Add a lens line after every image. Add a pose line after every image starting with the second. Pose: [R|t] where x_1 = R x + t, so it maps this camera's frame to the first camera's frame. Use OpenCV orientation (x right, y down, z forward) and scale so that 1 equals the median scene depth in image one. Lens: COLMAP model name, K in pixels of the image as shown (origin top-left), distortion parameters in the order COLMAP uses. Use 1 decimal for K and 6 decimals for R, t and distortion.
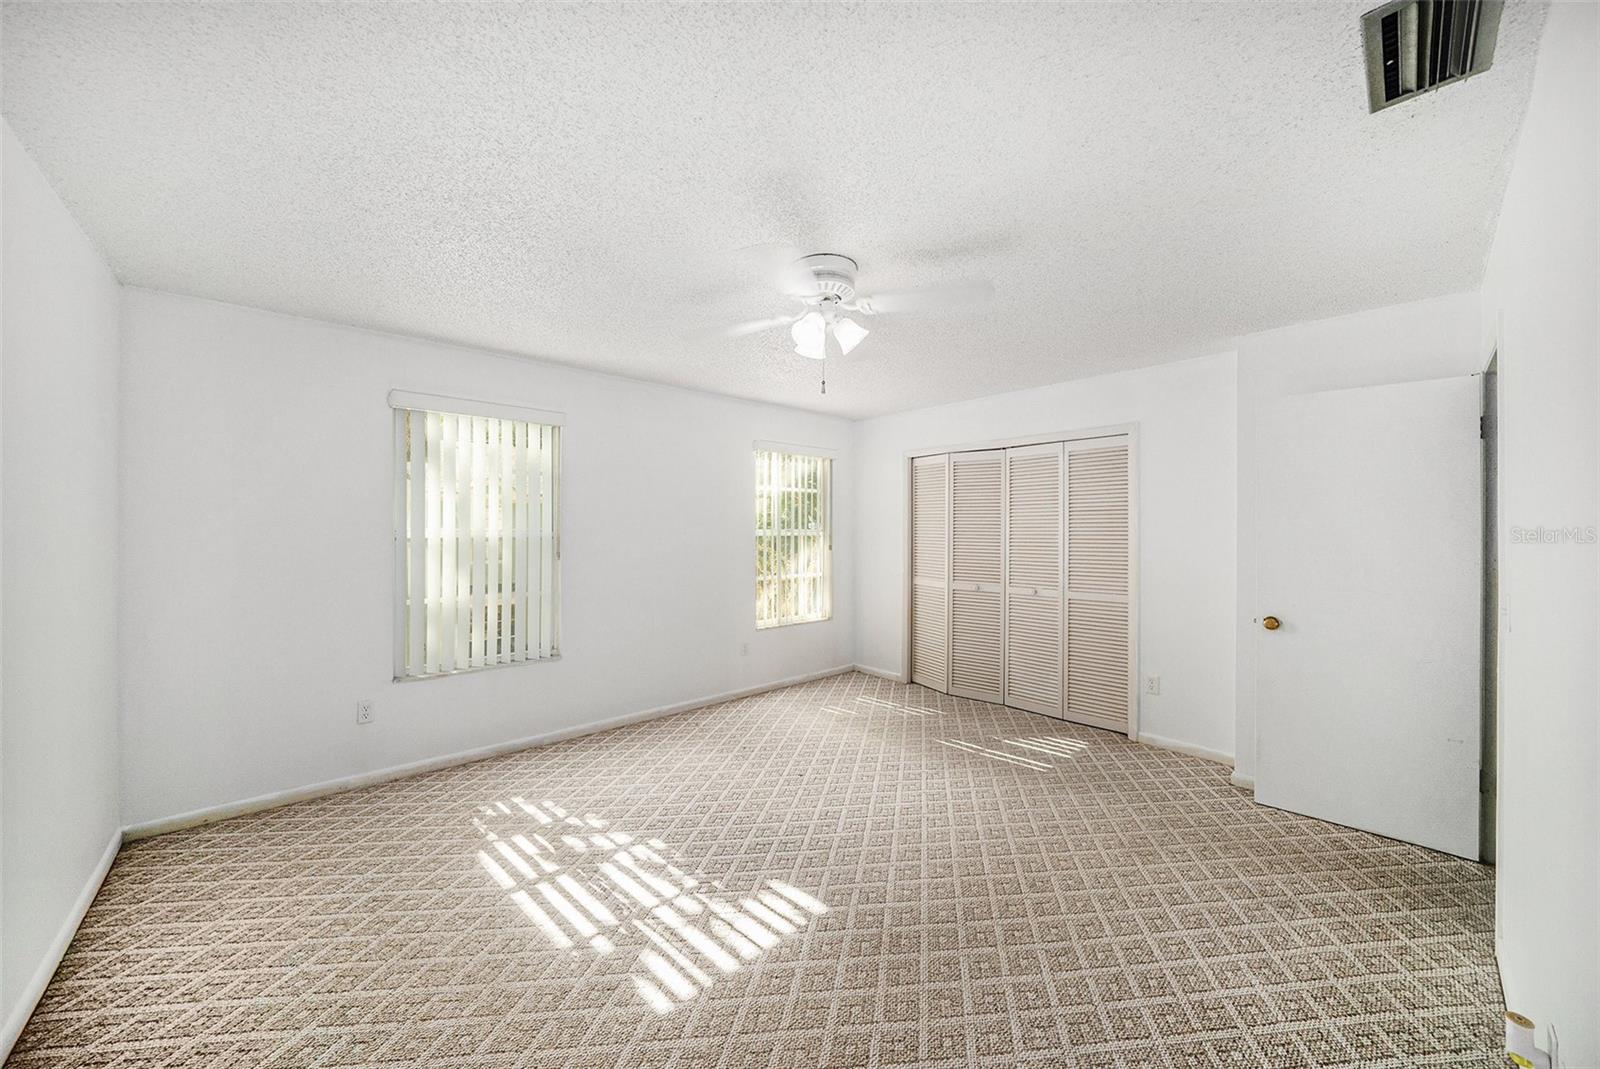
lens RADIAL K [[576.3, 0, 776.9], [0, 576.3, 532.6], [0, 0, 1]] dist [-0.000446, -0.000159]
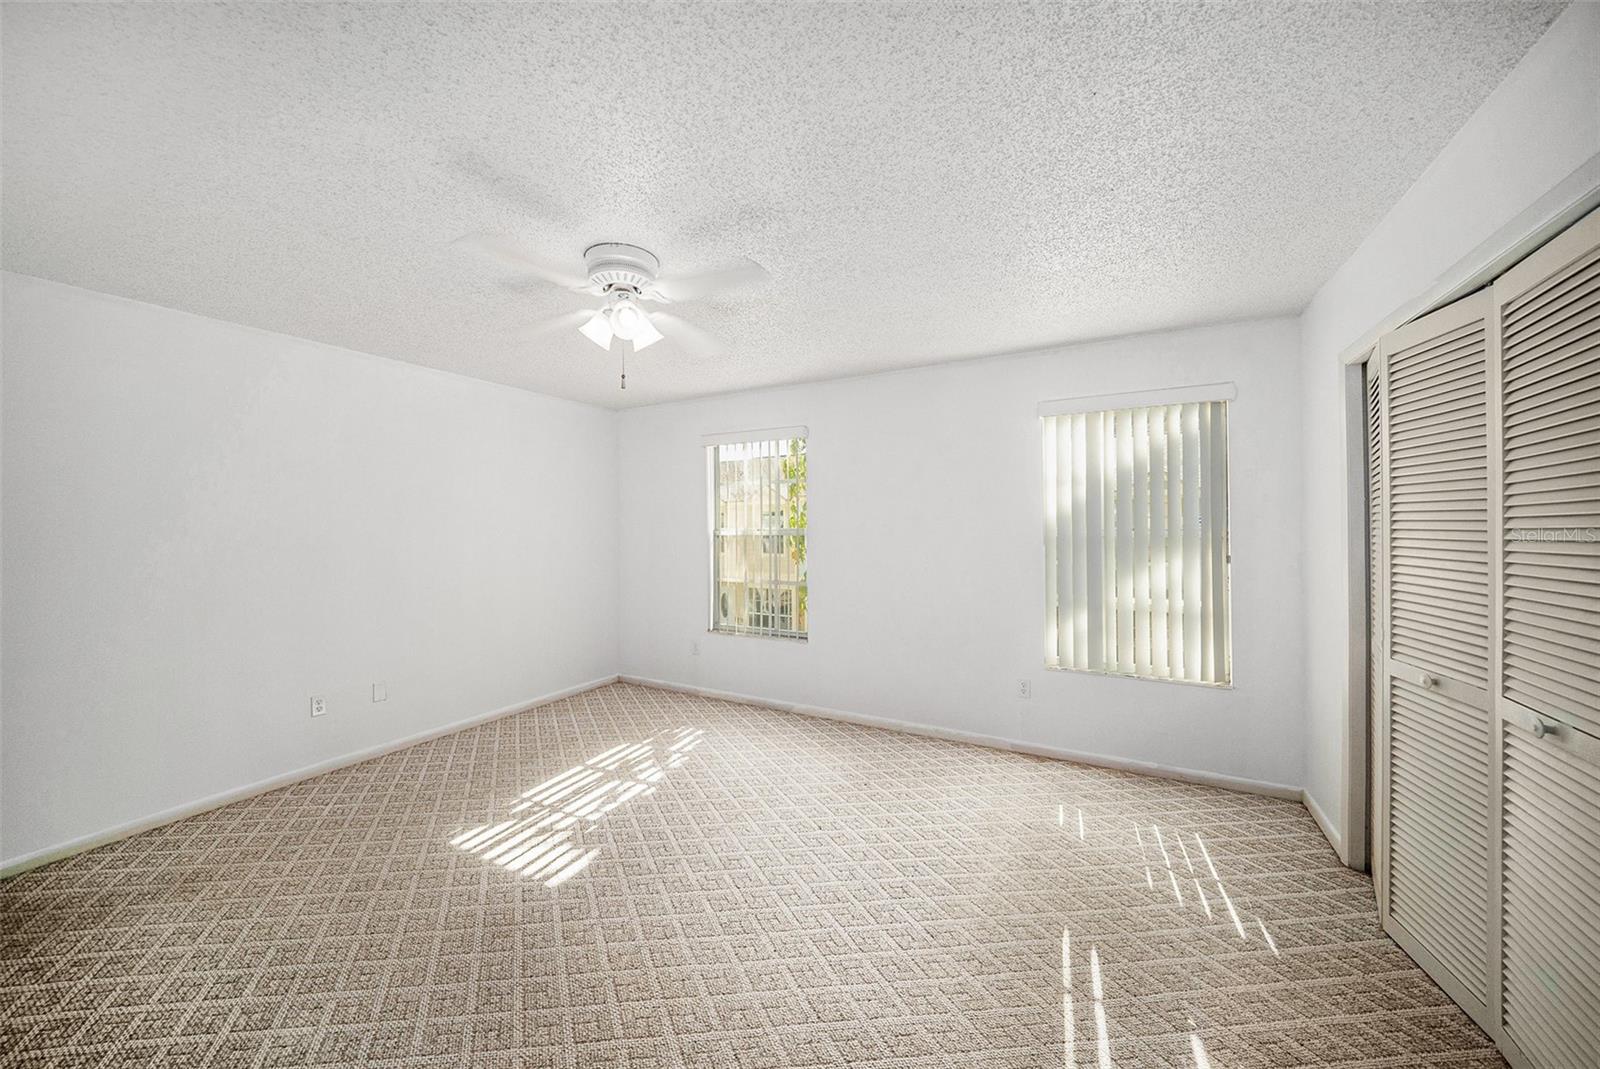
lens RADIAL K [[576.3, 0, 776.9], [0, 576.3, 532.6], [0, 0, 1]] dist [-0.000446, -0.000159]
pose [[0.326482, 0.004483, -0.945193, 0.991047], [0.001231, 0.999986, 0.005168, -0.002639], [0.945203, -0.002851, 0.326472, 0.849074]]
